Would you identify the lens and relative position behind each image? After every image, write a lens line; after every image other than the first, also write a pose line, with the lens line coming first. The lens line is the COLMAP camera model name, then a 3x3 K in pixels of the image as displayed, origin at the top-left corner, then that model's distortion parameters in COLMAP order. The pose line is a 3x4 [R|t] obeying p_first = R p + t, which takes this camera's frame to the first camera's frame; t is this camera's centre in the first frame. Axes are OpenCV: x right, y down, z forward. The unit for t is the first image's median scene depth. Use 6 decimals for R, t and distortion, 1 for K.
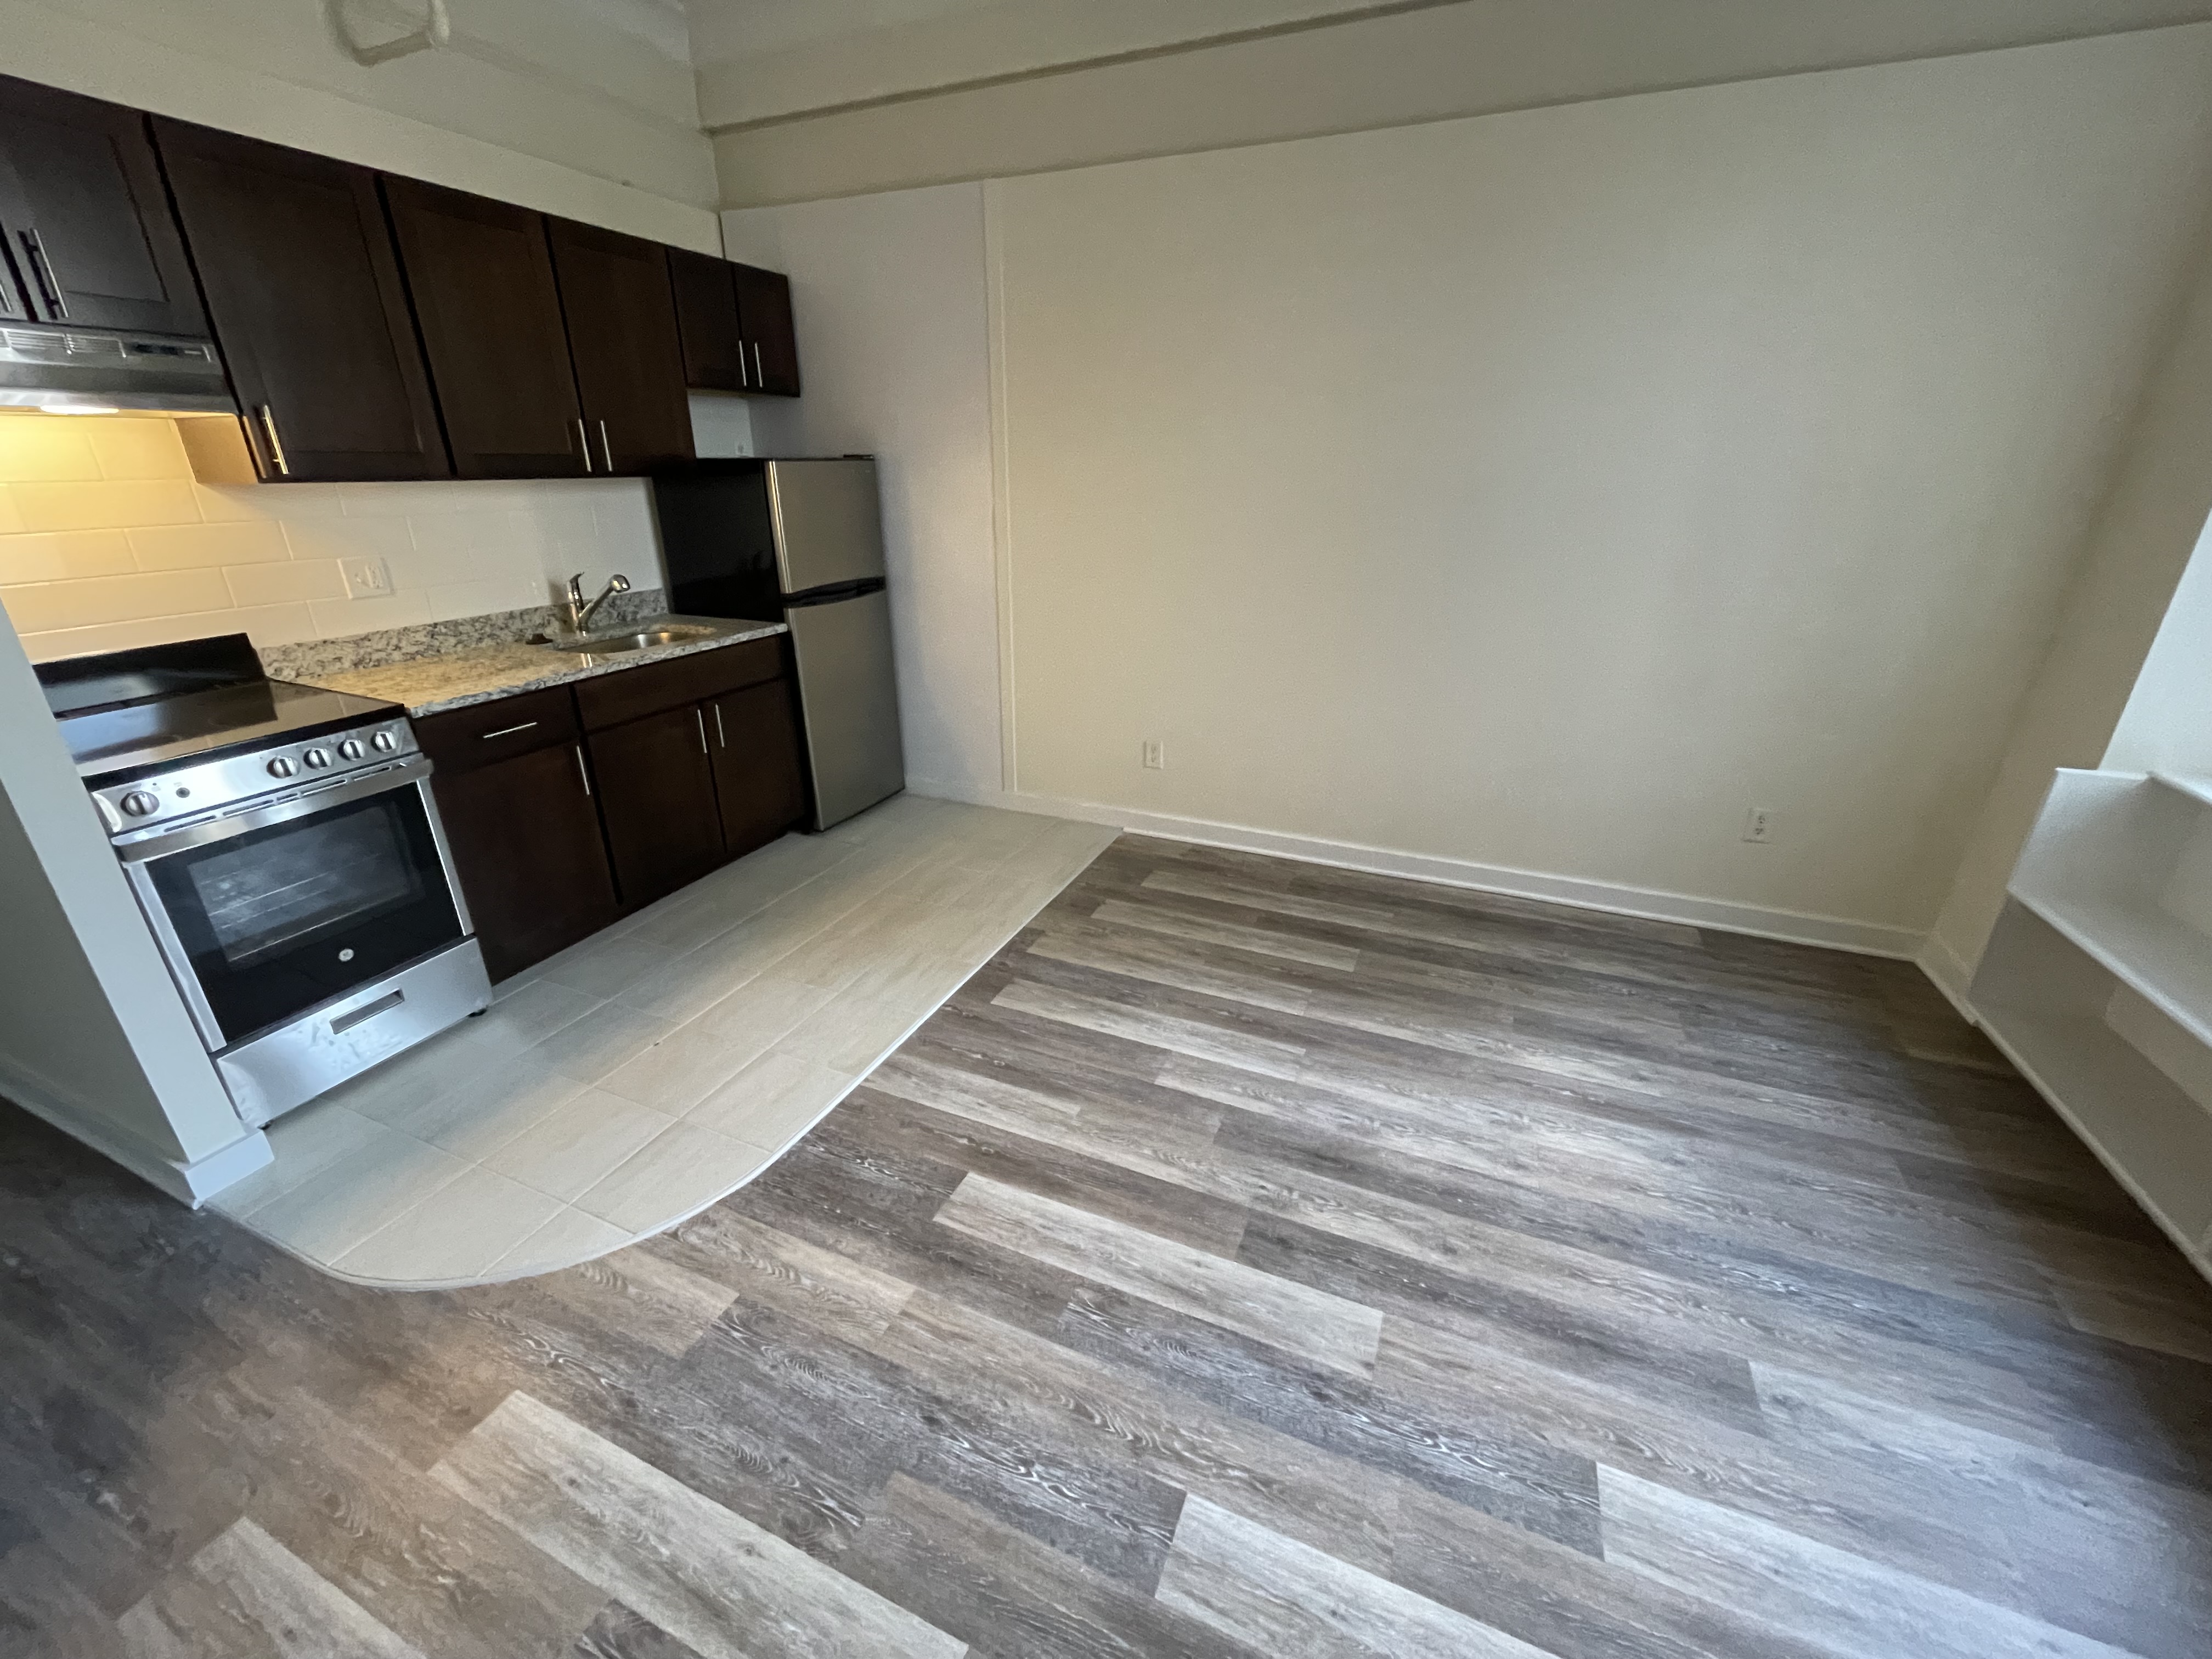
lens RADIAL K [[895.2, 0, 1103.9], [0, 895.2, 820.9], [0, 0, 1]] dist [0.003293, -0.000067]
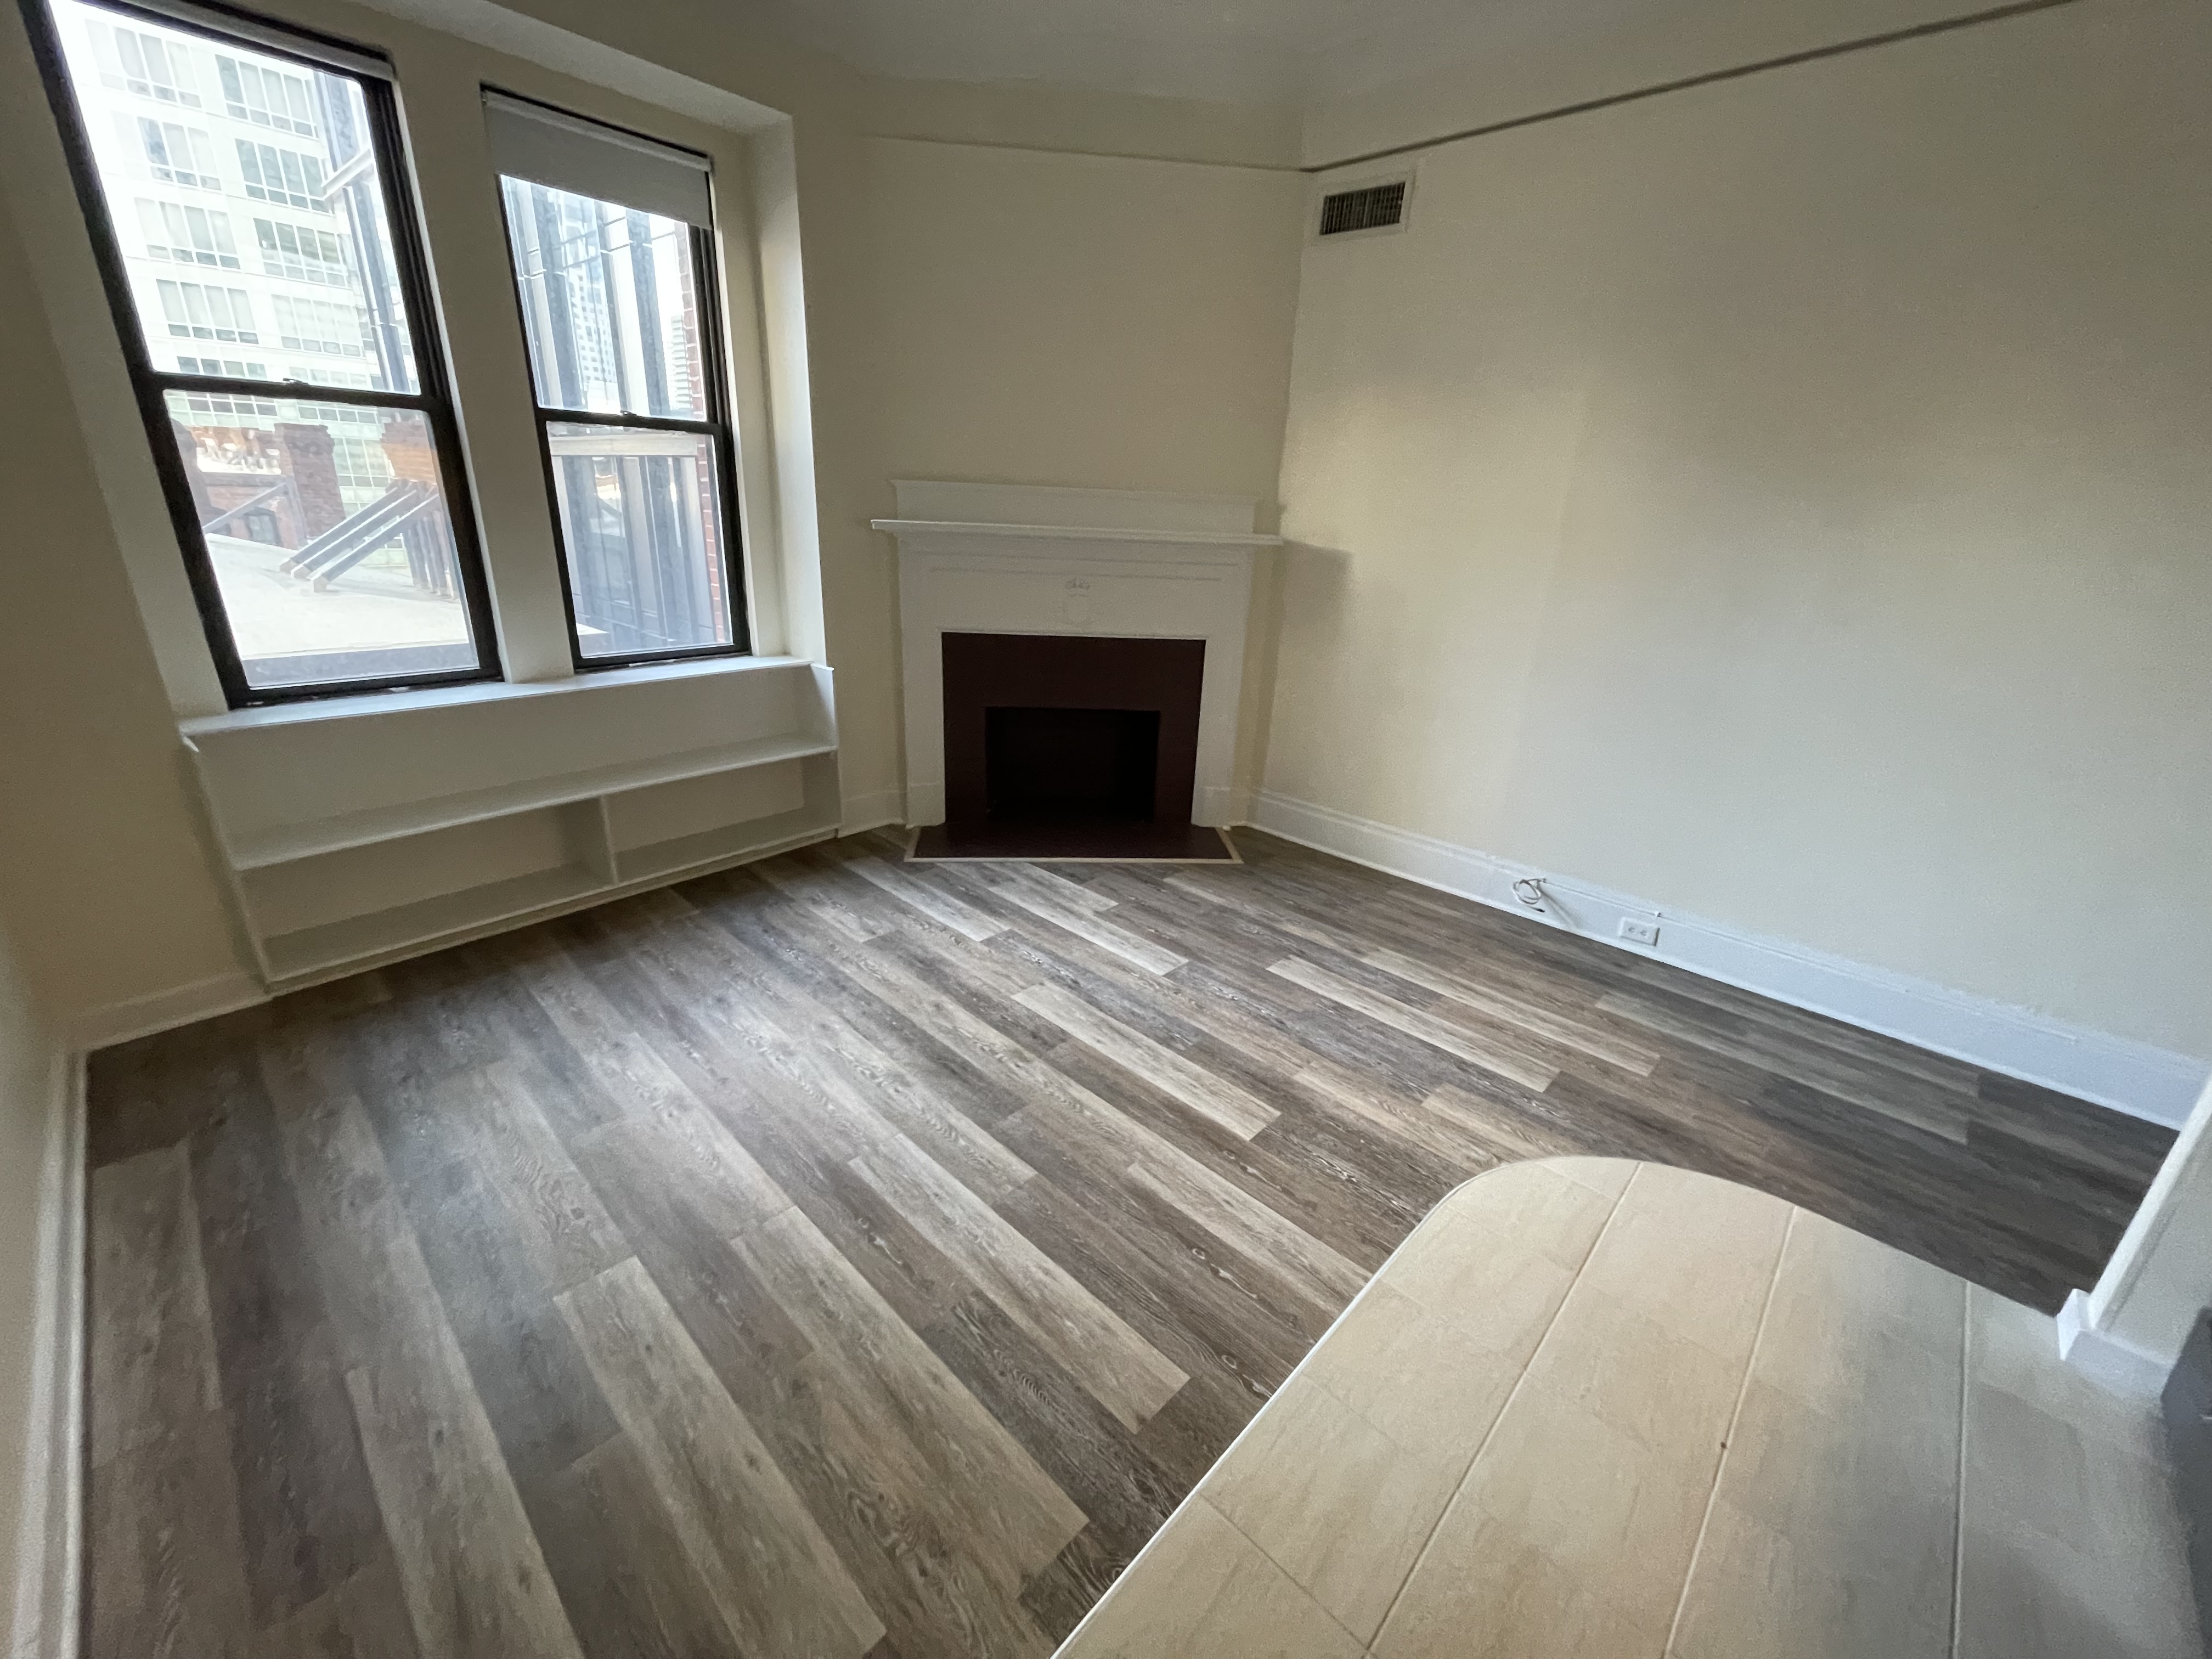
lens RADIAL K [[893.8, 0, 1100.7], [0, 893.8, 816.7], [0, 0, 1]] dist [0.014273, -0.000044]
pose [[-0.934924, -0.159245, 0.317108, -0.233061], [0.092136, 0.754056, 0.650315, -0.562342], [-0.342677, 0.637213, -0.690313, 1.373310]]
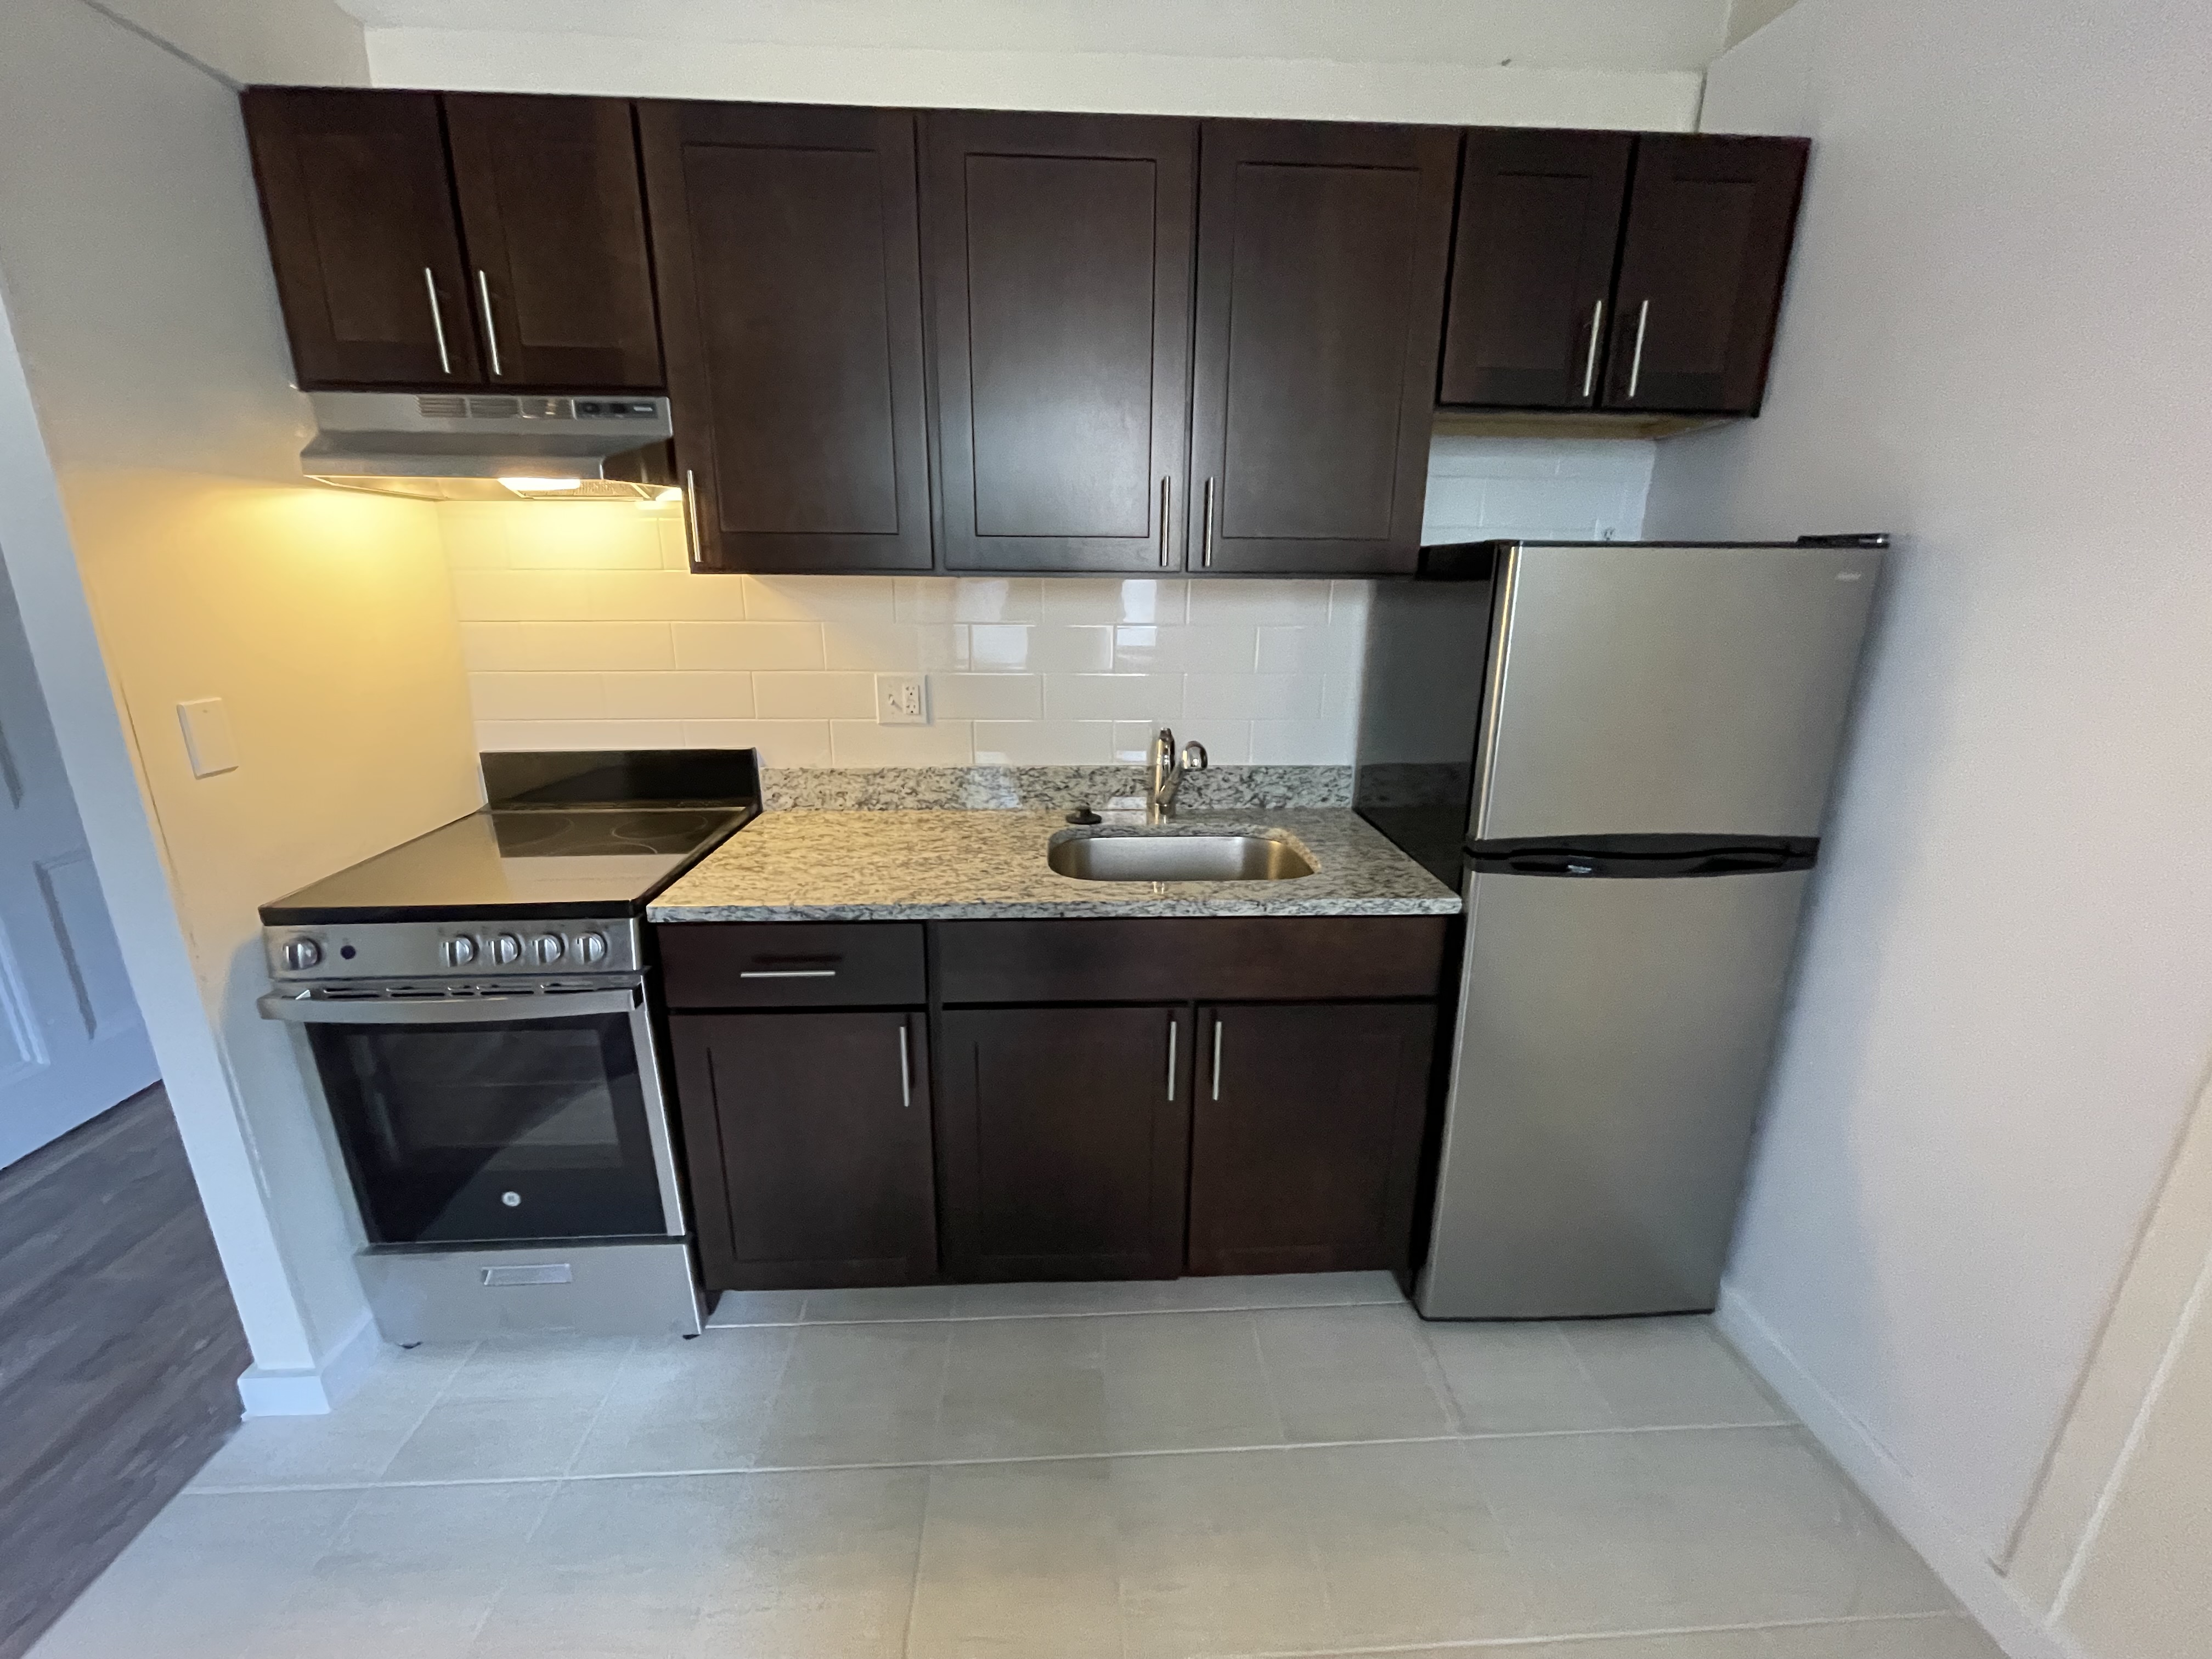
lens RADIAL K [[884.7, 0, 1104.6], [0, 884.7, 815.3], [0, 0, 1]] dist [-0.011300, 0.000067]
pose [[0.439832, 0.238632, -0.865796, -0.090170], [-0.343292, 0.935514, 0.083452, -0.344900], [0.829879, 0.260516, 0.493389, 0.918180]]
